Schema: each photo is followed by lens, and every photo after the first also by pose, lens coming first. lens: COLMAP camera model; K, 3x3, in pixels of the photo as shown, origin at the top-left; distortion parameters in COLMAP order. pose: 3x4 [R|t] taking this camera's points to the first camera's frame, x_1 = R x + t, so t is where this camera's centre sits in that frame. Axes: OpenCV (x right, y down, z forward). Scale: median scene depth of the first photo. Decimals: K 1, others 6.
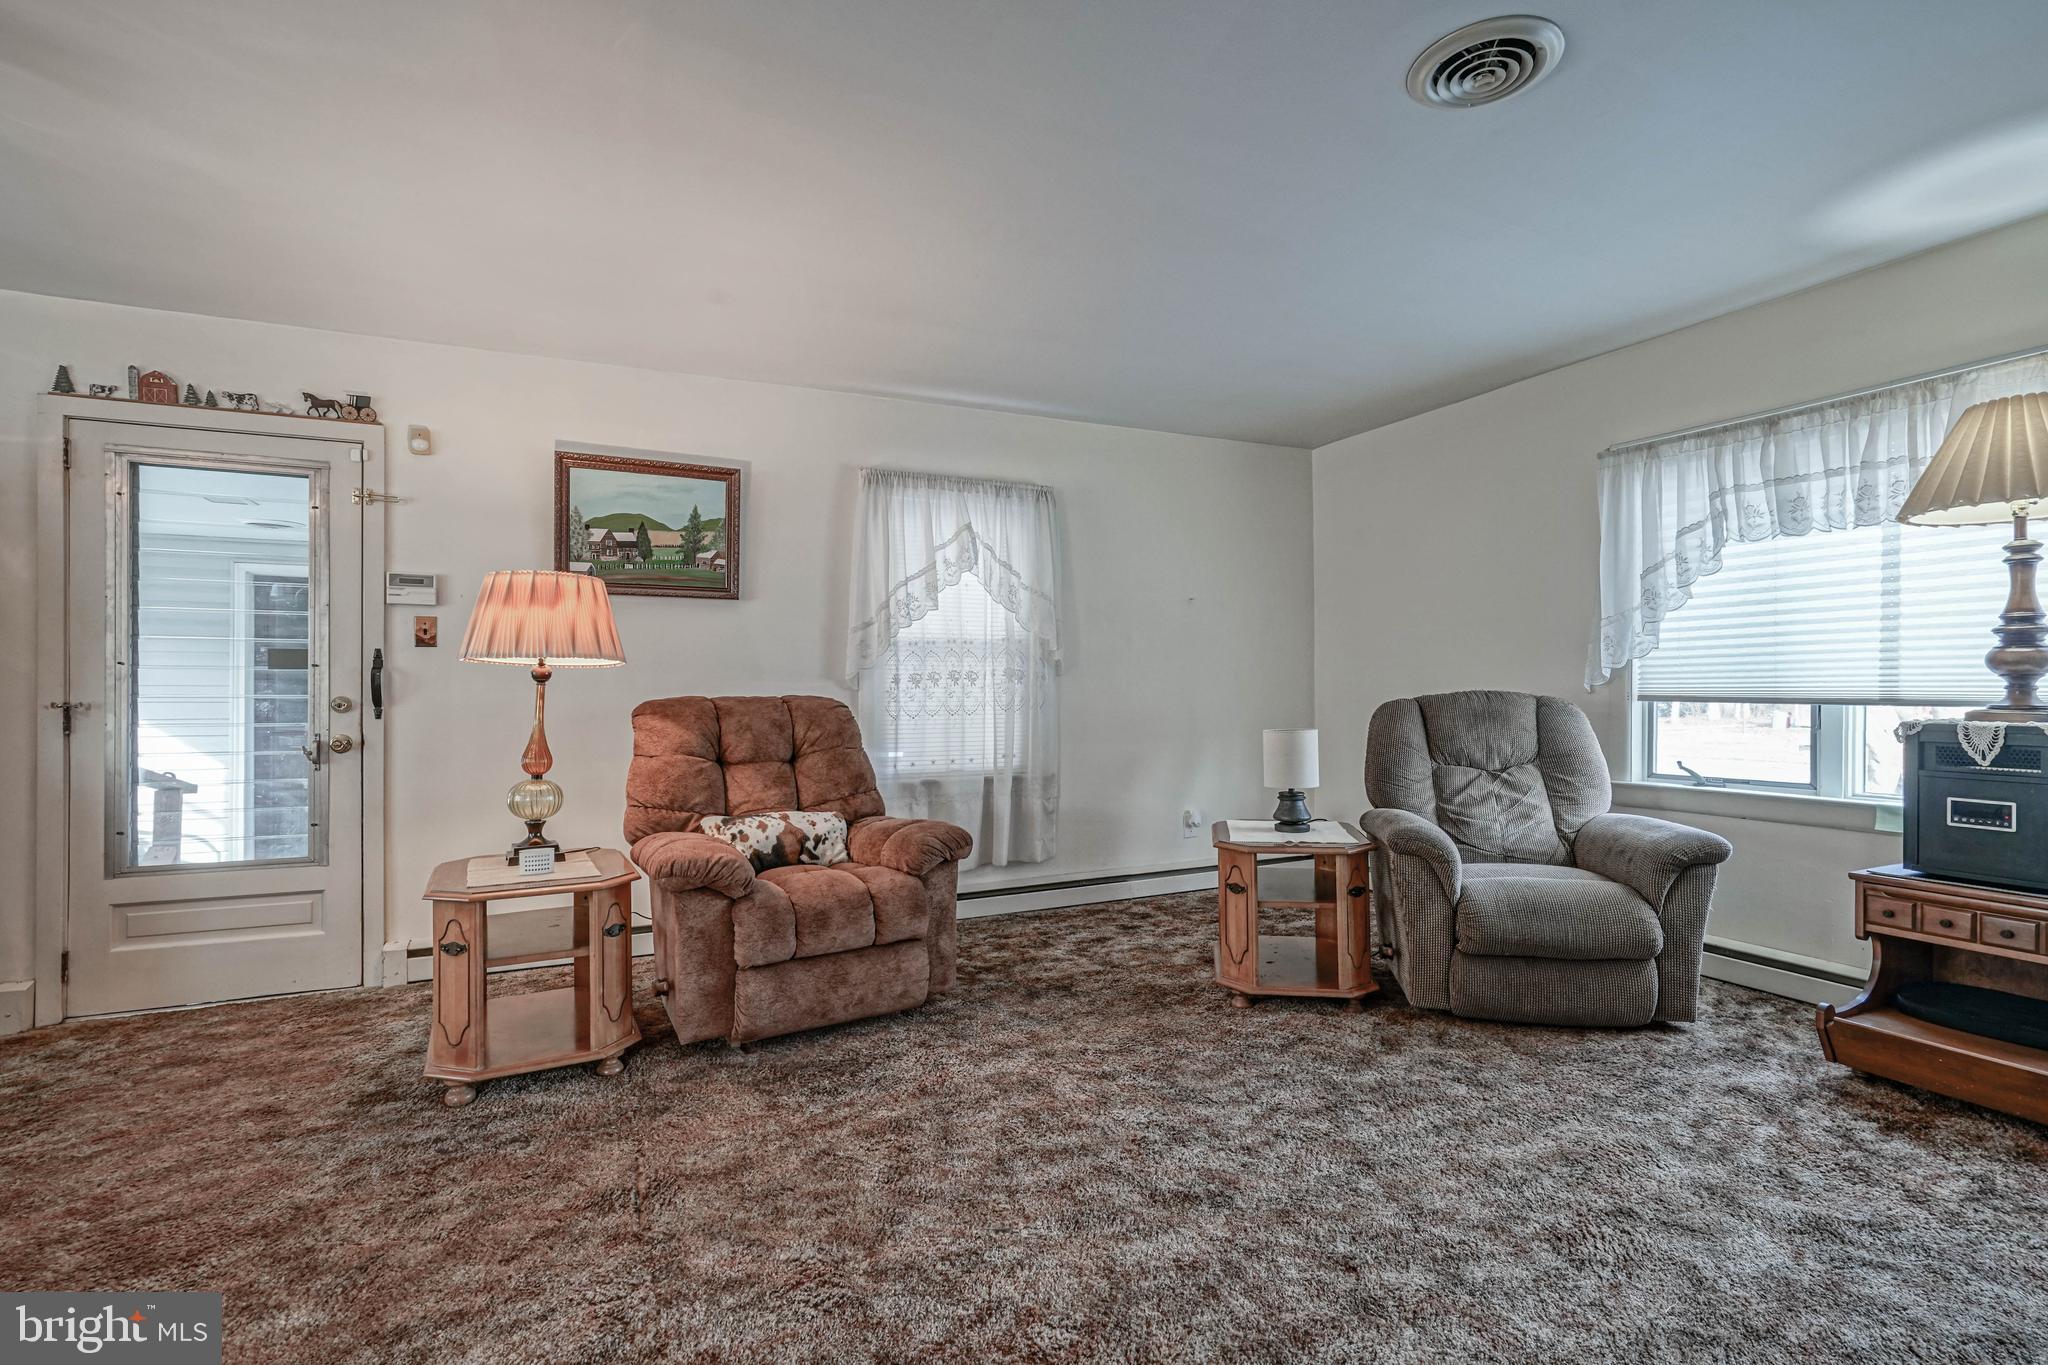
lens RADIAL K [[947.4, 0, 1026.7], [0, 947.4, 689.4], [0, 0, 1]] dist [-0.006058, 0.003453]
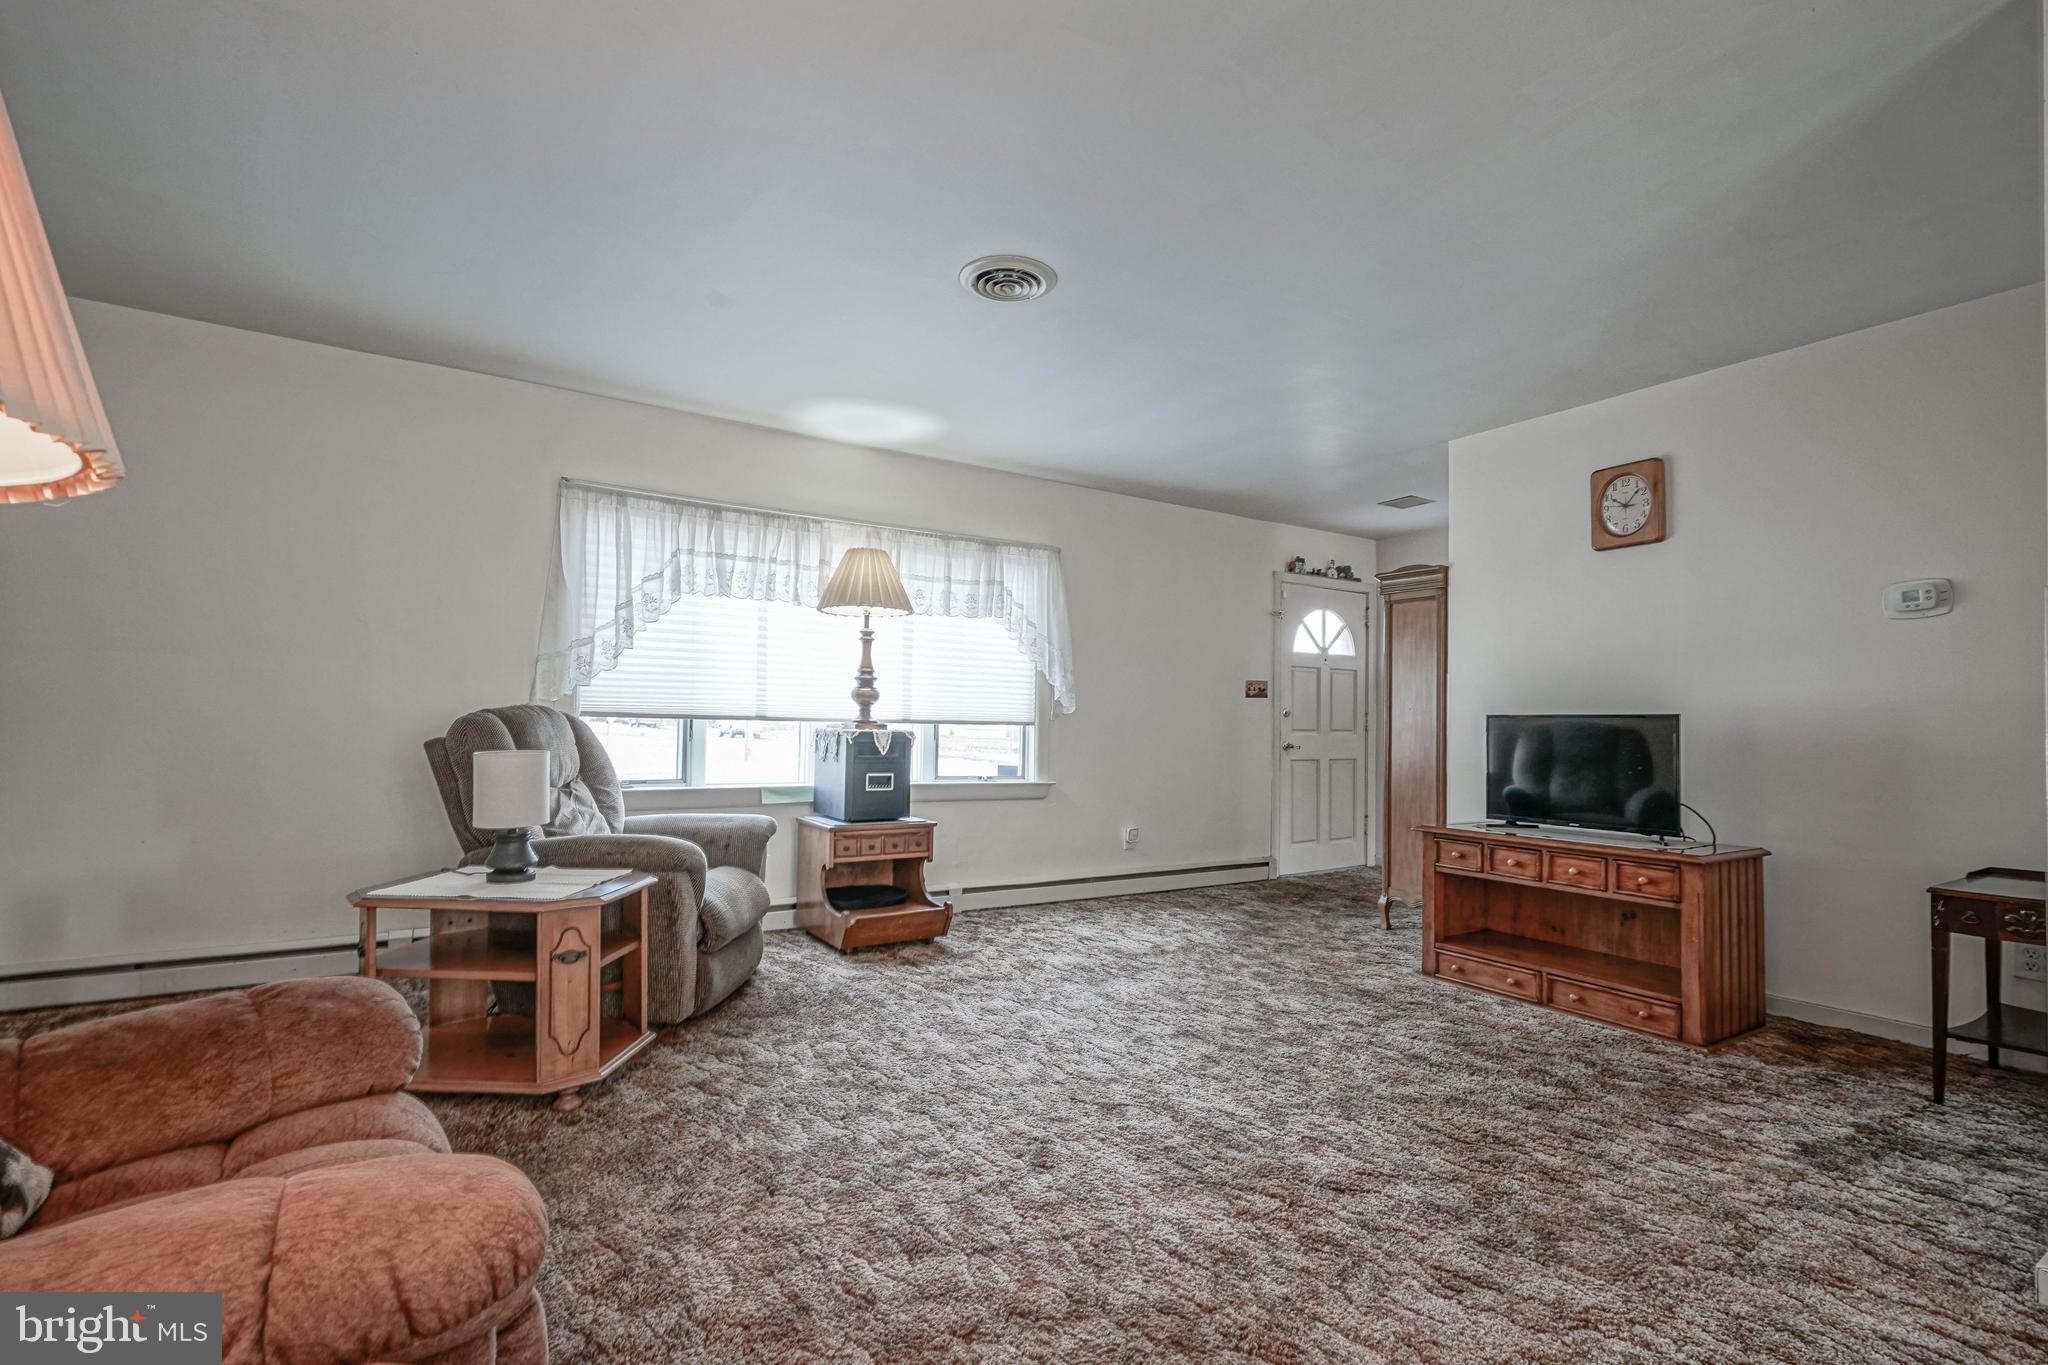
lens RADIAL K [[947.4, 0, 1029.7], [0, 947.4, 698.3], [0, 0, 1]] dist [-0.006058, 0.003453]
pose [[-0.138065, 0.021805, 0.990183, -0.760324], [-0.018358, 0.999530, -0.024570, 0.012816], [-0.990253, -0.021570, -0.137600, 0.926503]]
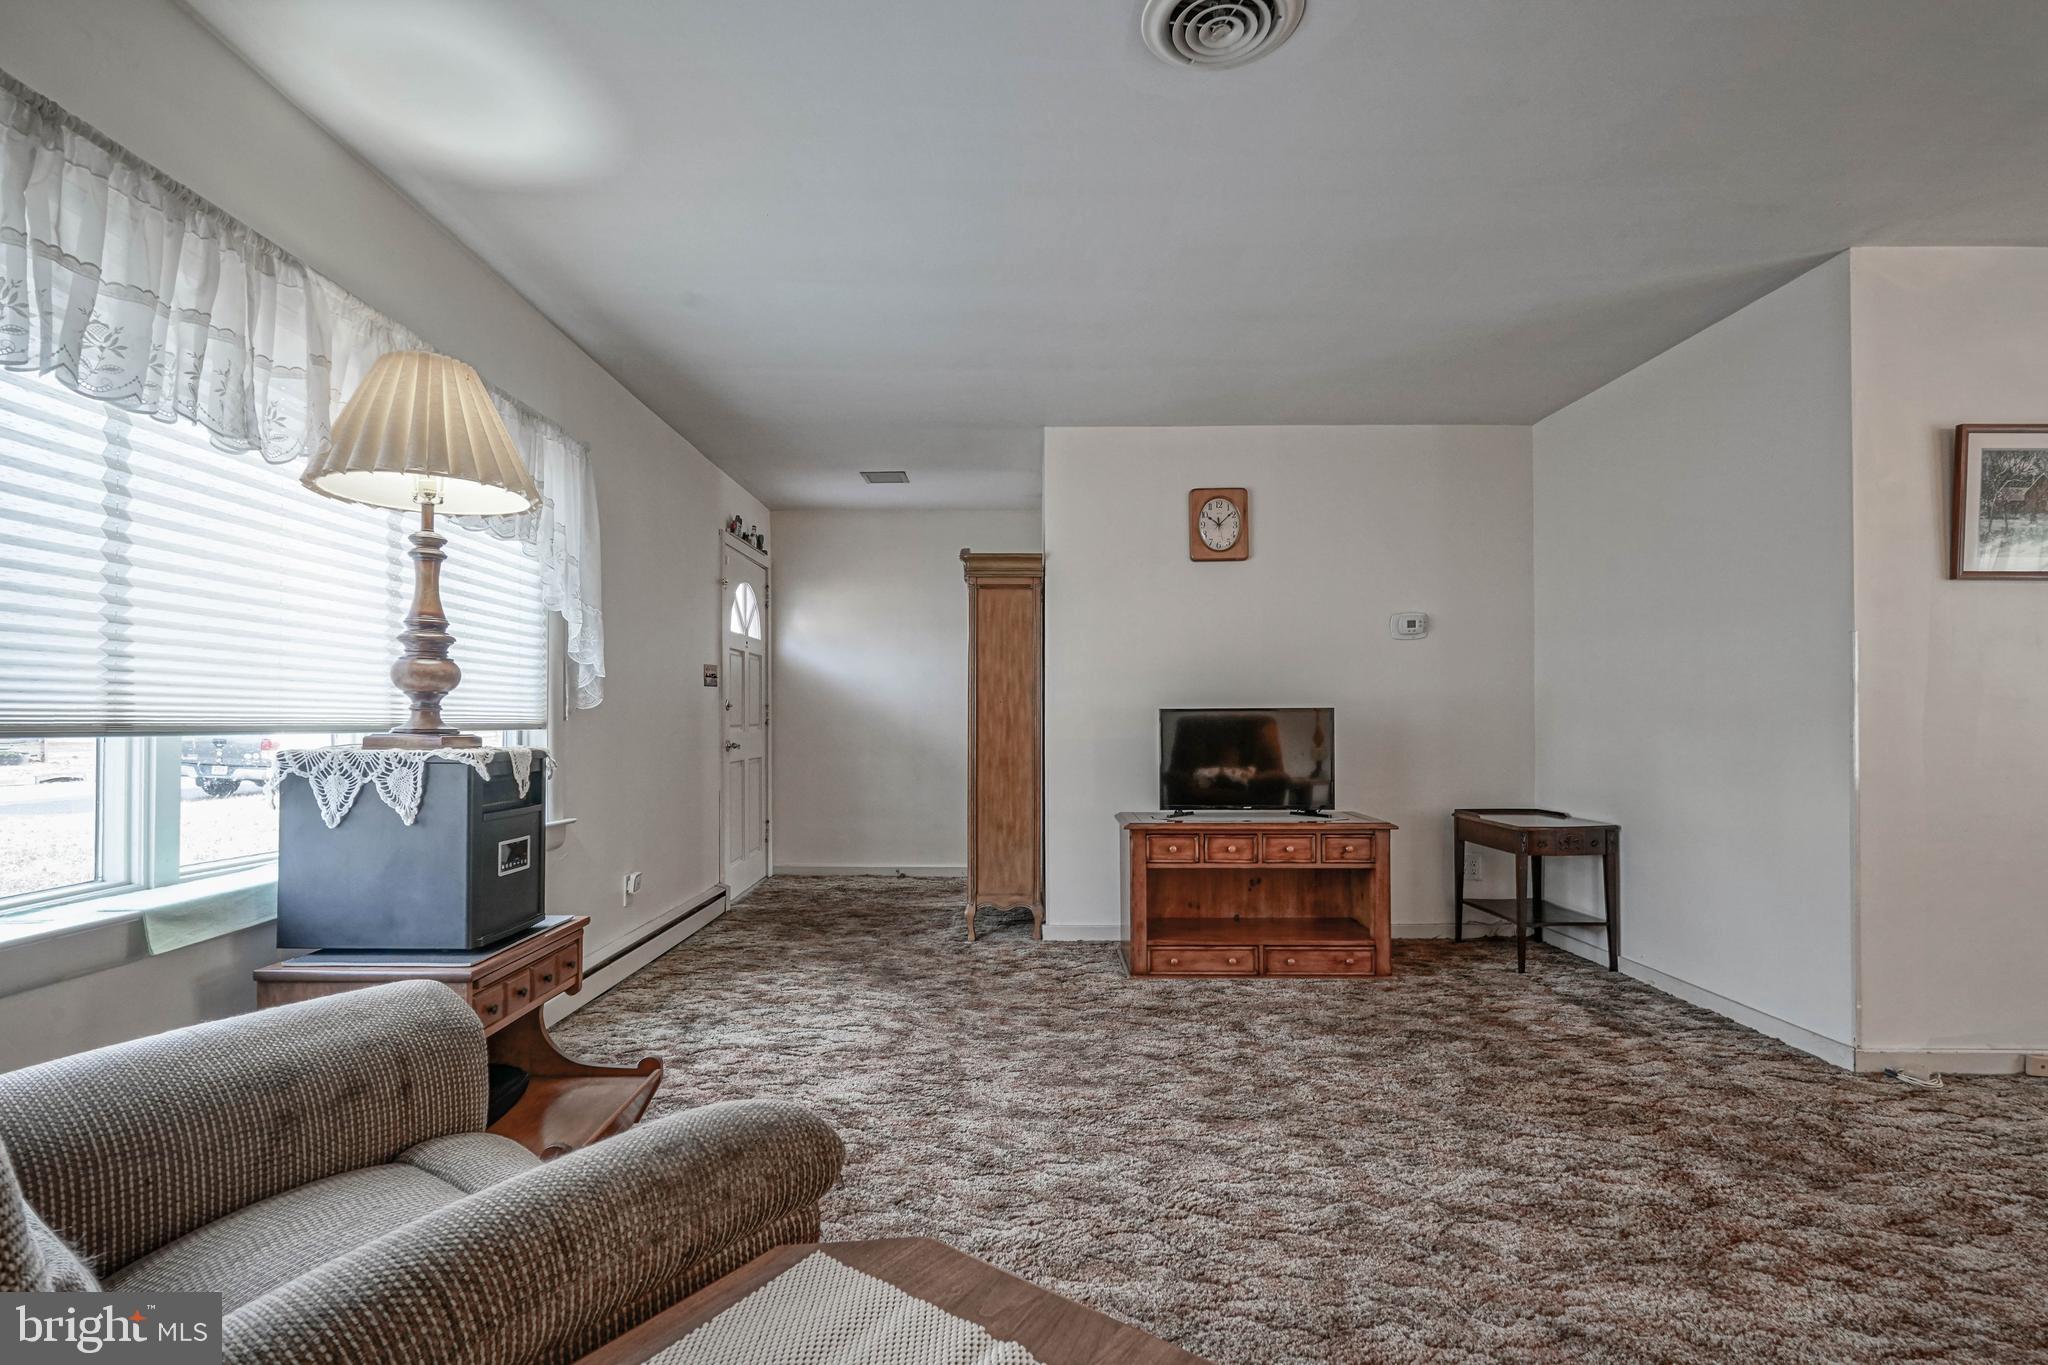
lens RADIAL K [[947.4, 0, 1036.6], [0, 947.4, 712.9], [0, 0, 1]] dist [-0.006058, 0.003453]
pose [[-0.905378, 0.001163, 0.424605, 0.205048], [-0.002300, 0.999968, -0.007644, 0.007501], [-0.424600, -0.007897, -0.905346, 1.508205]]
